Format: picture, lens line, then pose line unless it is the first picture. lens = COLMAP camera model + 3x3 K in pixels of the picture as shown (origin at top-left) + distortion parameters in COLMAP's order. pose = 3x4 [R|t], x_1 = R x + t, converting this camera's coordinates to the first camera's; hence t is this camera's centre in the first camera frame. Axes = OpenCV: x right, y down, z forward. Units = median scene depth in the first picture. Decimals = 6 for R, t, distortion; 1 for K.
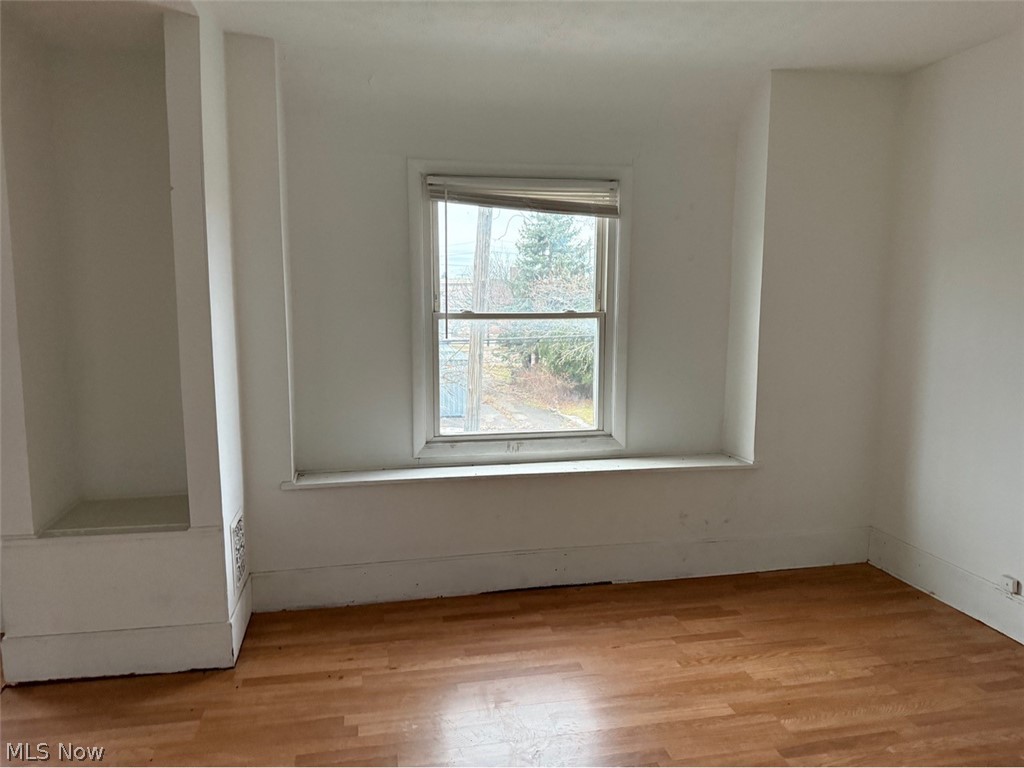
lens RADIAL K [[729.7, 0, 507.7], [0, 729.7, 379.8], [0, 0, 1]] dist [0.037216, -0.046268]
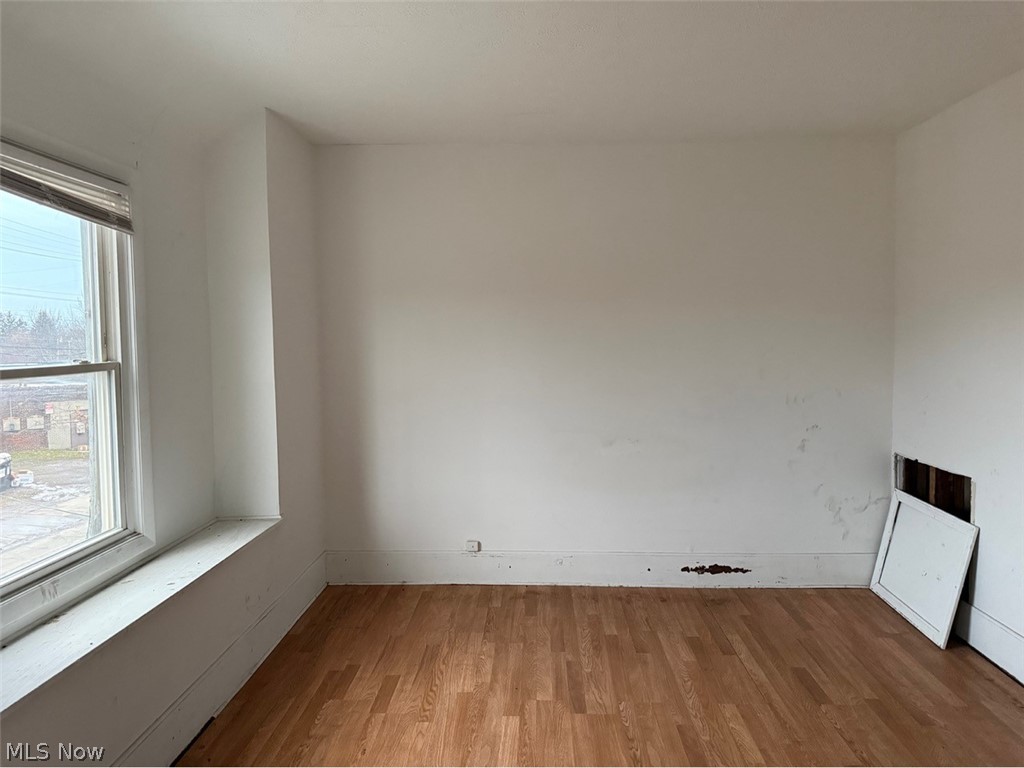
lens RADIAL K [[729.7, 0, 507.7], [0, 729.7, 379.8], [0, 0, 1]] dist [0.037216, -0.046268]
pose [[0.236175, -0.064259, 0.969584, -0.609908], [0.127376, 0.991248, 0.034668, -0.067849], [-0.963326, 0.115314, 0.242293, 0.593664]]
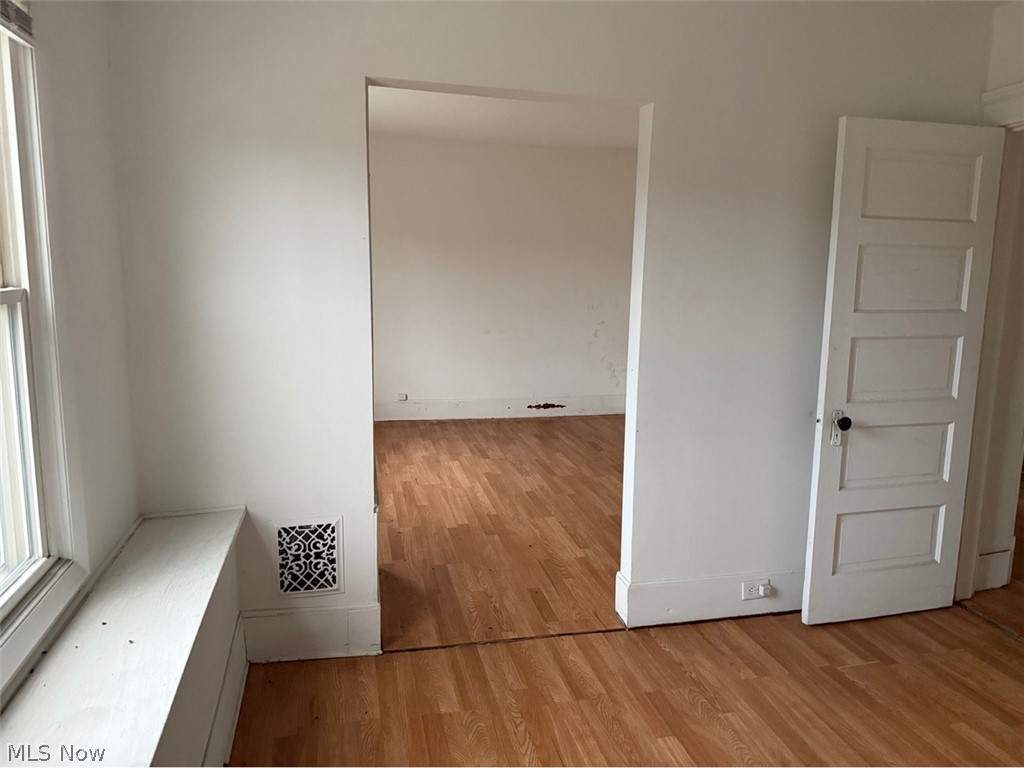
lens RADIAL K [[712.5, 0, 512.0], [0, 712.5, 384.0], [0, 0, 1]] dist [0.153610, -0.279112]
pose [[-0.023188, -0.165245, 0.985980, -1.460116], [0.102015, 0.980706, 0.166761, -0.083129], [-0.994513, 0.104451, -0.005883, 0.709233]]
